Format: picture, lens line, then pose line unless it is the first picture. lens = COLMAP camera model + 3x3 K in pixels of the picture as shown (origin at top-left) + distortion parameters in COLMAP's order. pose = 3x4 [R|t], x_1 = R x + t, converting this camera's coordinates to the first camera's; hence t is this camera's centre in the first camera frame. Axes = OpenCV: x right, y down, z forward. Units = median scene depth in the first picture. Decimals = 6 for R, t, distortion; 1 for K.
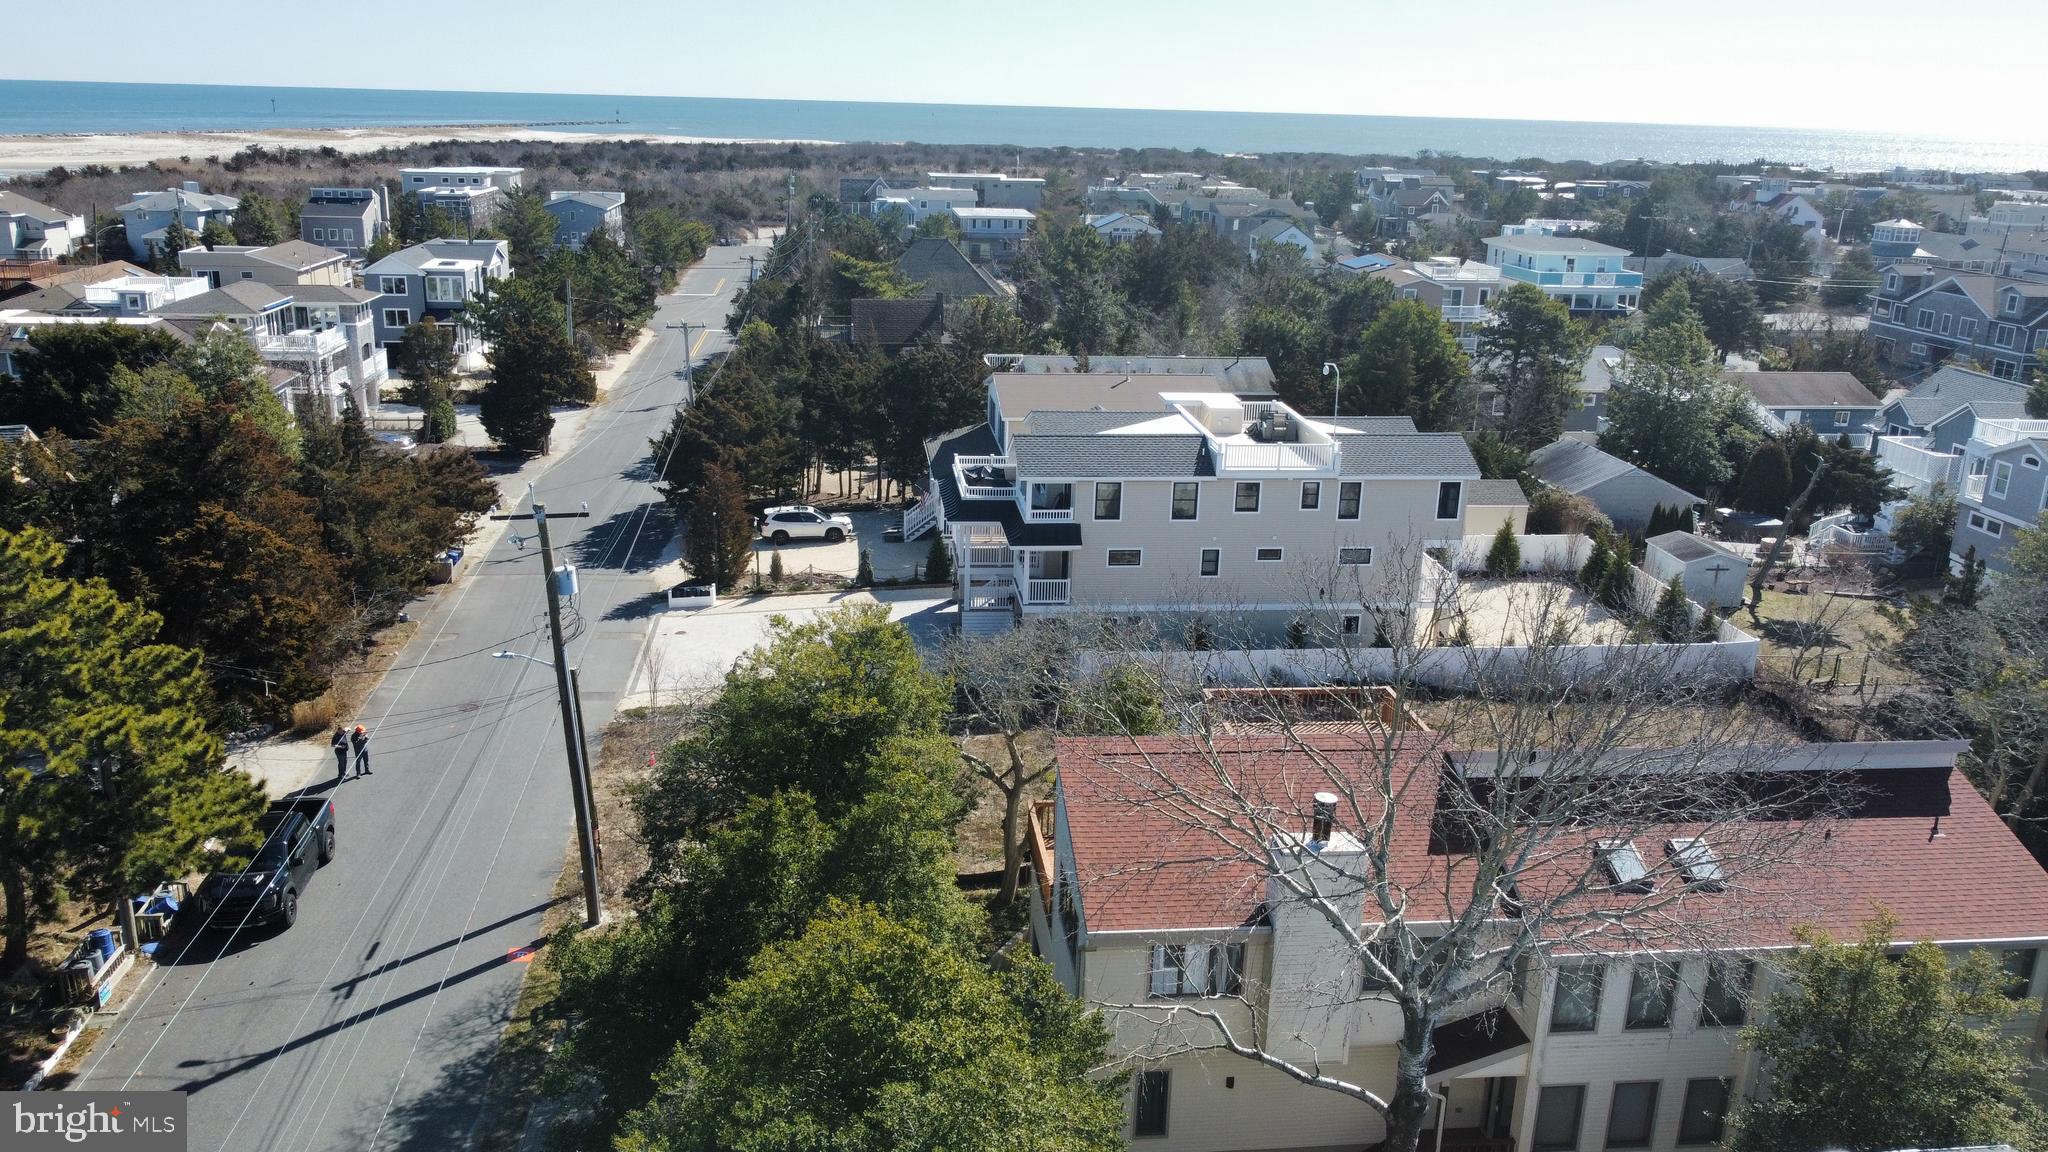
lens RADIAL K [[1507.2, 0, 1016.8], [0, 1507.2, 575.6], [0, 0, 1]] dist [-0.001911, -0.003970]
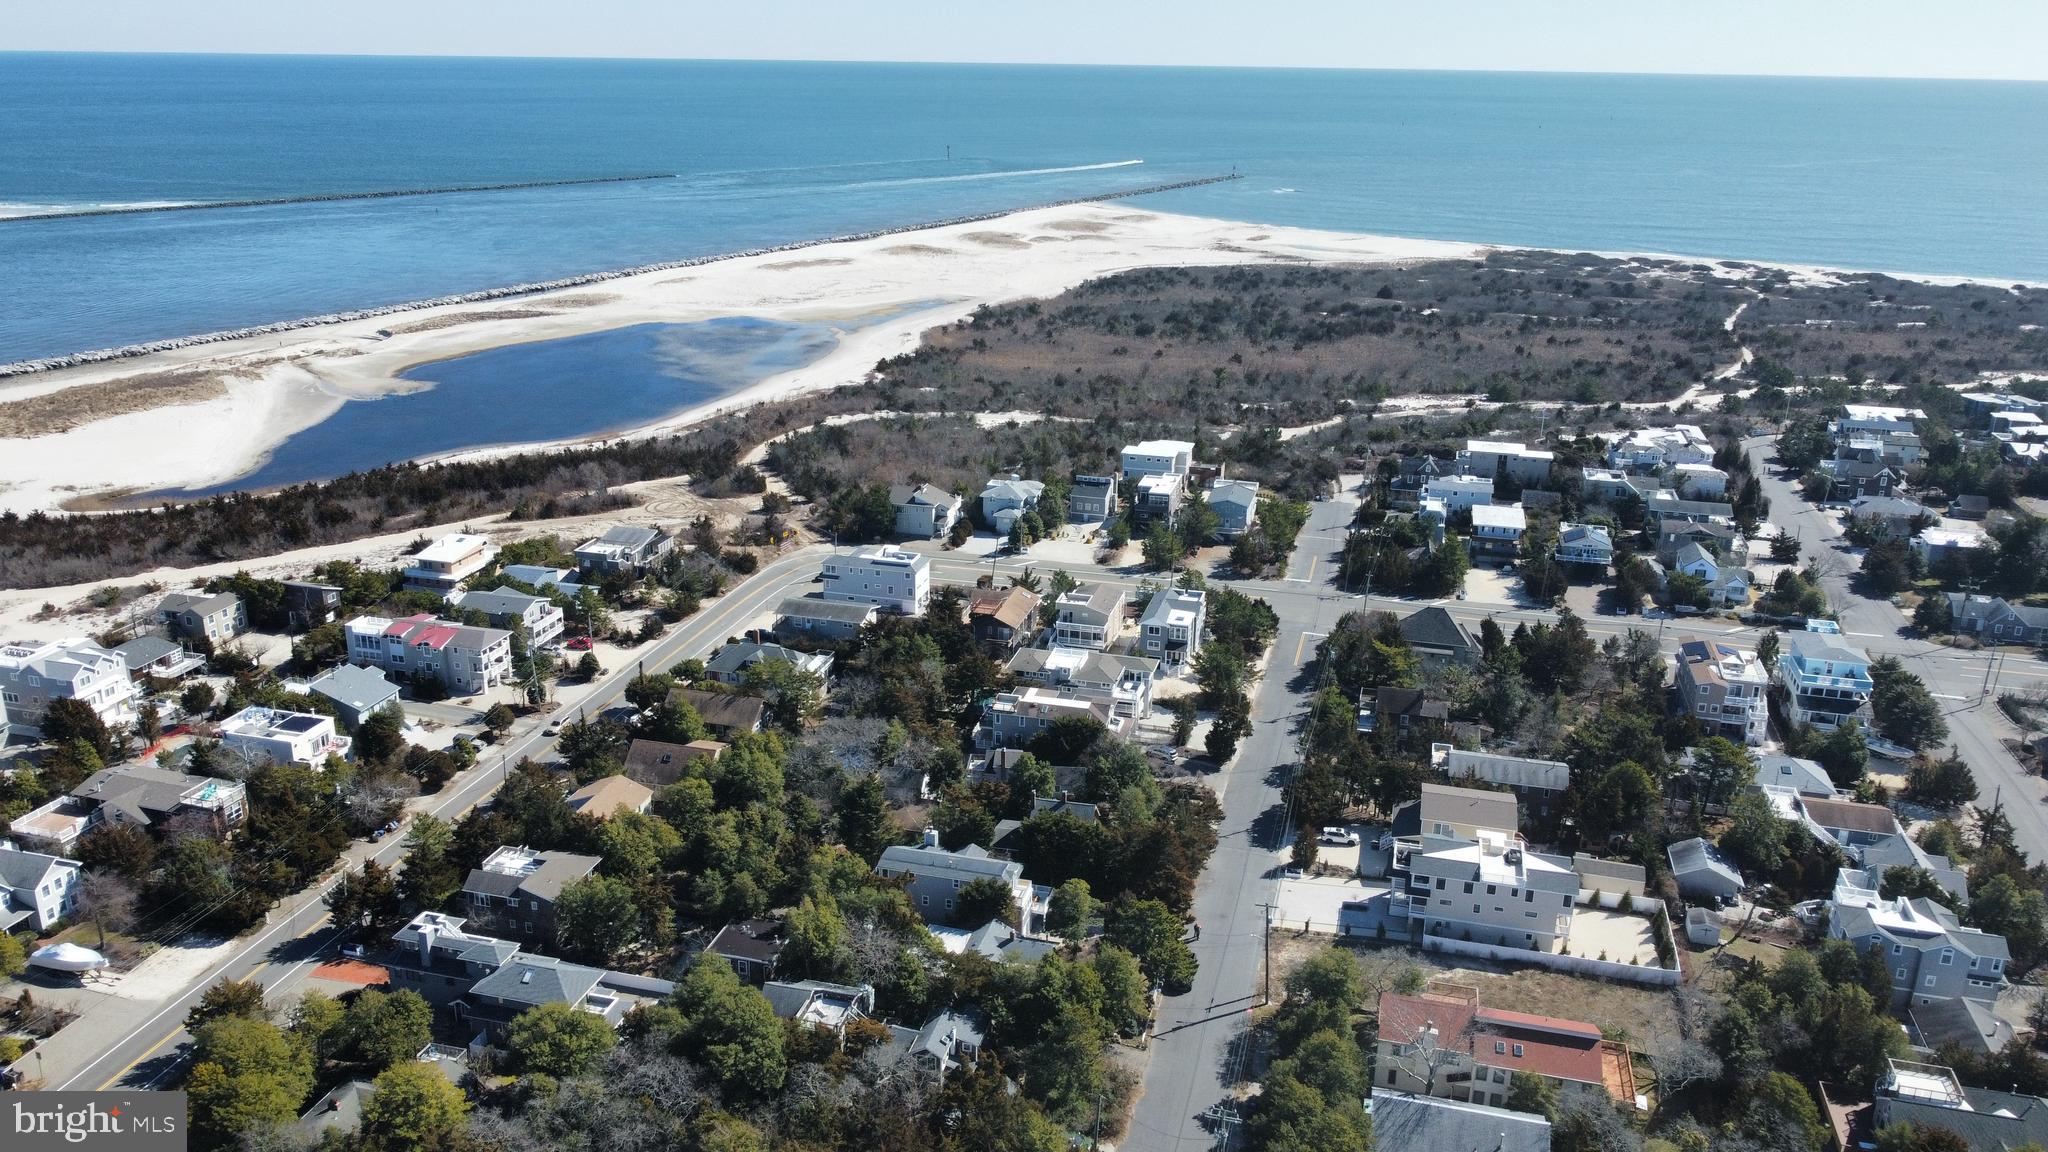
lens RADIAL K [[1507.2, 0, 1024.7], [0, 1507.2, 581.7], [0, 0, 1]] dist [-0.001911, -0.003970]
pose [[0.931268, 0.103394, -0.349356, 0.230839], [-0.095243, 0.994631, 0.040481, -0.577448], [0.351665, -0.004425, 0.936115, -1.734103]]
